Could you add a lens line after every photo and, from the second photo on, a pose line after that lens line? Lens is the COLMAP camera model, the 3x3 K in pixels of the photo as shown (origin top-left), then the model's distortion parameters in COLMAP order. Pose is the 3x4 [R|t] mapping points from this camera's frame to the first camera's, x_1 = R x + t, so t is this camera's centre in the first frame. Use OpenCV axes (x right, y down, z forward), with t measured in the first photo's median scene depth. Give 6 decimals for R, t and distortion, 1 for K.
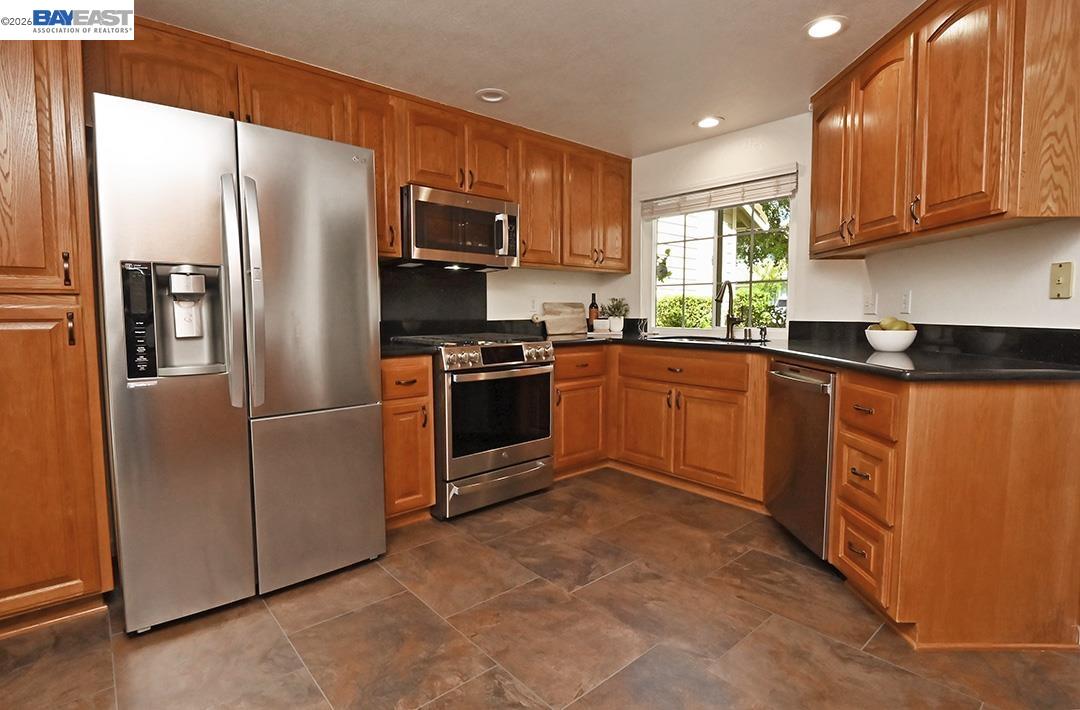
lens RADIAL K [[520.0, 0, 542.0], [0, 520.0, 348.5], [0, 0, 1]] dist [-0.006430, -0.001226]
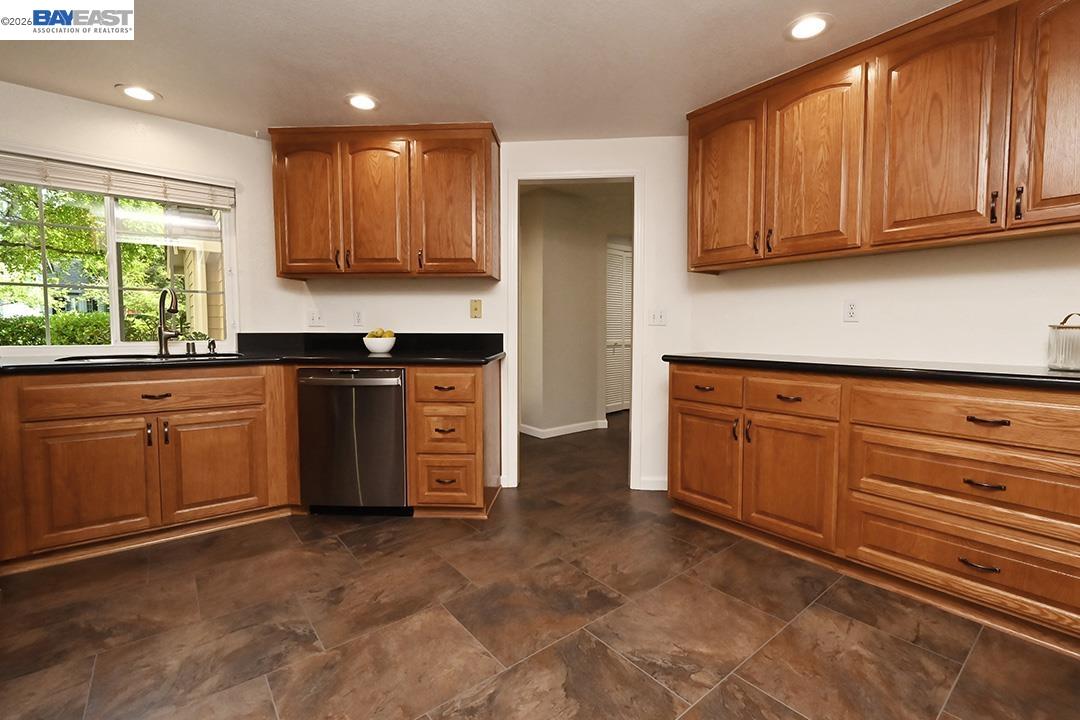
lens RADIAL K [[476.3, 0, 542.2], [0, 476.3, 357.5], [0, 0, 1]] dist [0.000378, -0.003504]
pose [[0.046138, -0.063632, 0.996906, -0.609896], [0.068206, 0.995841, 0.060407, -0.030459], [-0.996604, 0.065208, 0.050286, 0.509820]]
